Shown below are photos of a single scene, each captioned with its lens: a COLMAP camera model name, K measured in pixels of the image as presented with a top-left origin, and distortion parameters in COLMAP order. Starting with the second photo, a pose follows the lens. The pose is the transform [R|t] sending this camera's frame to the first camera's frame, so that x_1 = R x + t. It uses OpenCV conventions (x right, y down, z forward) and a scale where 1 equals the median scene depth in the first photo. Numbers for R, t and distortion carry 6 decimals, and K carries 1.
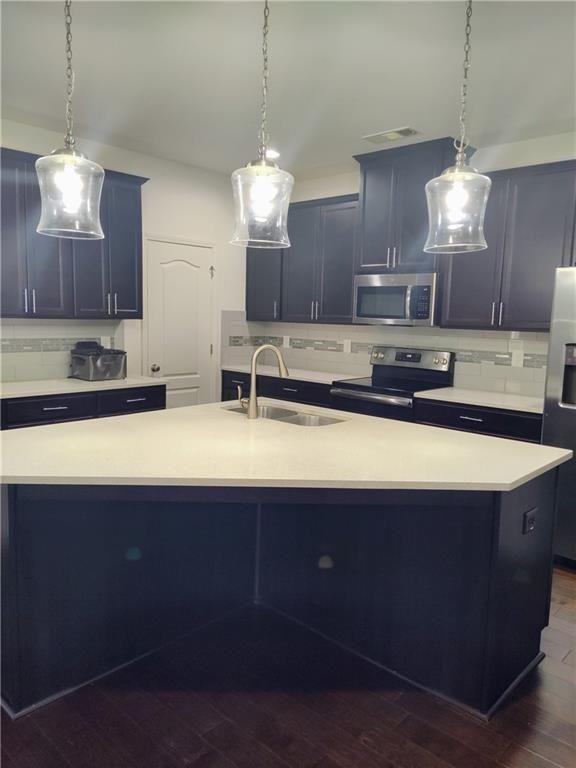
lens RADIAL K [[573.8, 0, 279.9], [0, 573.8, 387.0], [0, 0, 1]] dist [0.043396, -0.013328]
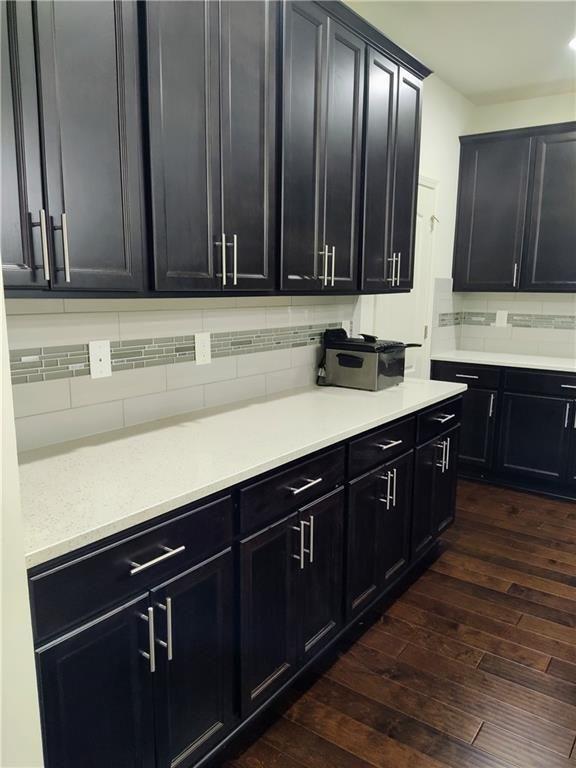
lens RADIAL K [[573.8, 0, 289.7], [0, 573.8, 385.7], [0, 0, 1]] dist [0.043396, -0.013328]
pose [[0.991558, -0.036196, 0.124512, -0.449164], [0.029818, 0.998164, 0.052717, -0.048579], [-0.126192, -0.048559, 0.990817, 0.345967]]
